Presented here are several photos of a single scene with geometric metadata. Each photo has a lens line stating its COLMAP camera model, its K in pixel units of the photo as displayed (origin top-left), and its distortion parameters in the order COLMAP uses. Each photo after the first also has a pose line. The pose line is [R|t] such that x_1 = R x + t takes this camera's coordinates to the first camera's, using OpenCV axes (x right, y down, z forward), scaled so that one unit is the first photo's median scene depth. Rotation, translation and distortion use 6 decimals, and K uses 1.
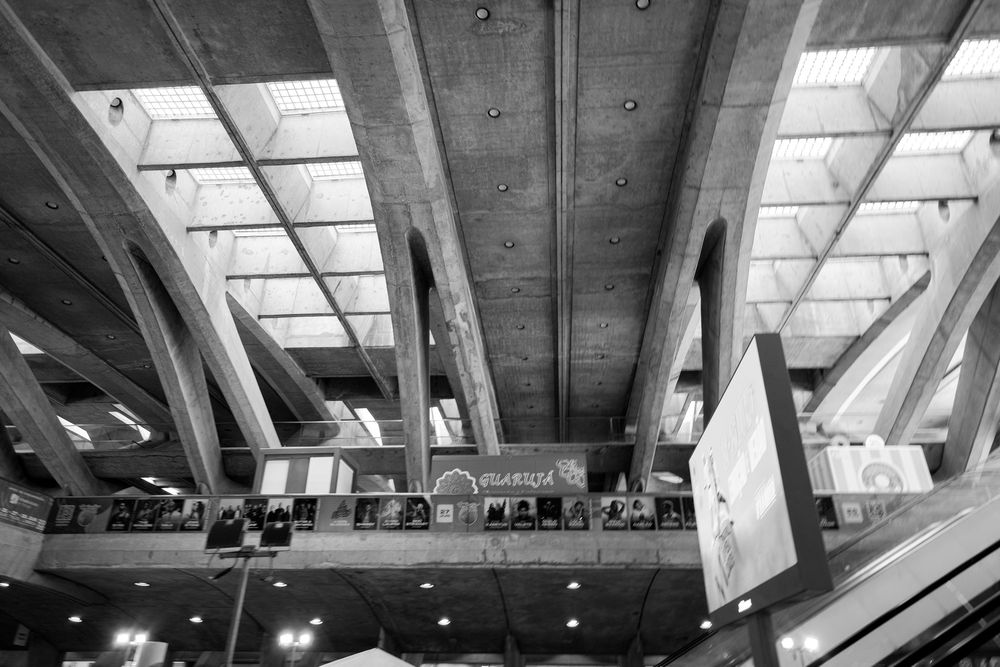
lens RADIAL K [[674.4, 0, 500.0], [0, 674.4, 333.5], [0, 0, 1]] dist [0.003498, 0.005918]
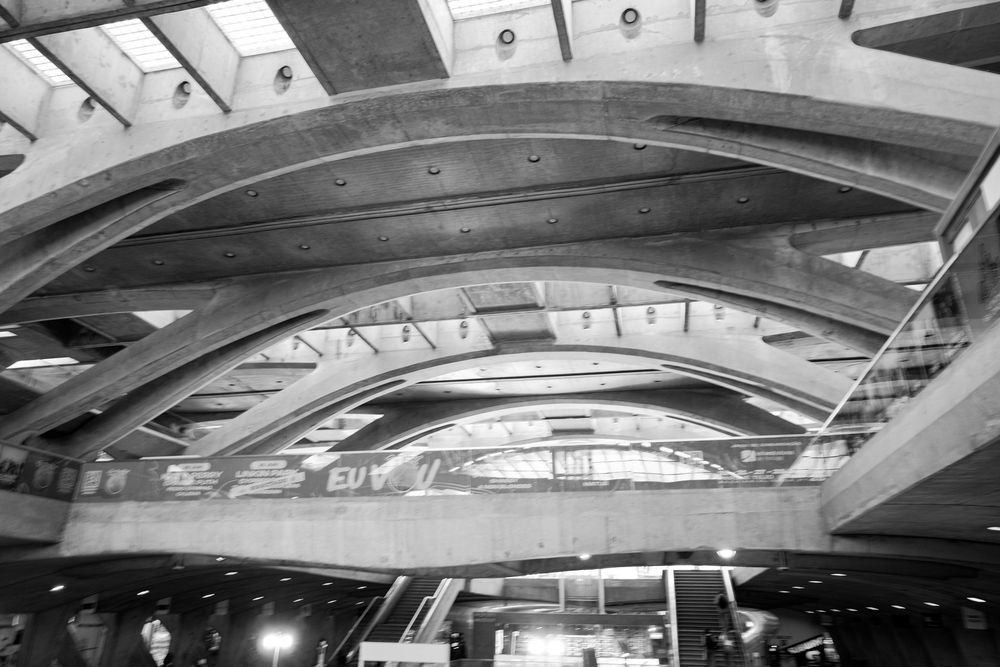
lens RADIAL K [[713.5, 0, 500.0], [0, 713.5, 333.5], [0, 0, 1]] dist [0.006468, 0.002923]
pose [[-0.150681, -0.375595, -0.914453, 0.095376], [0.445135, 0.800157, -0.401999, 0.237249], [0.882695, -0.467629, 0.046622, 0.548024]]
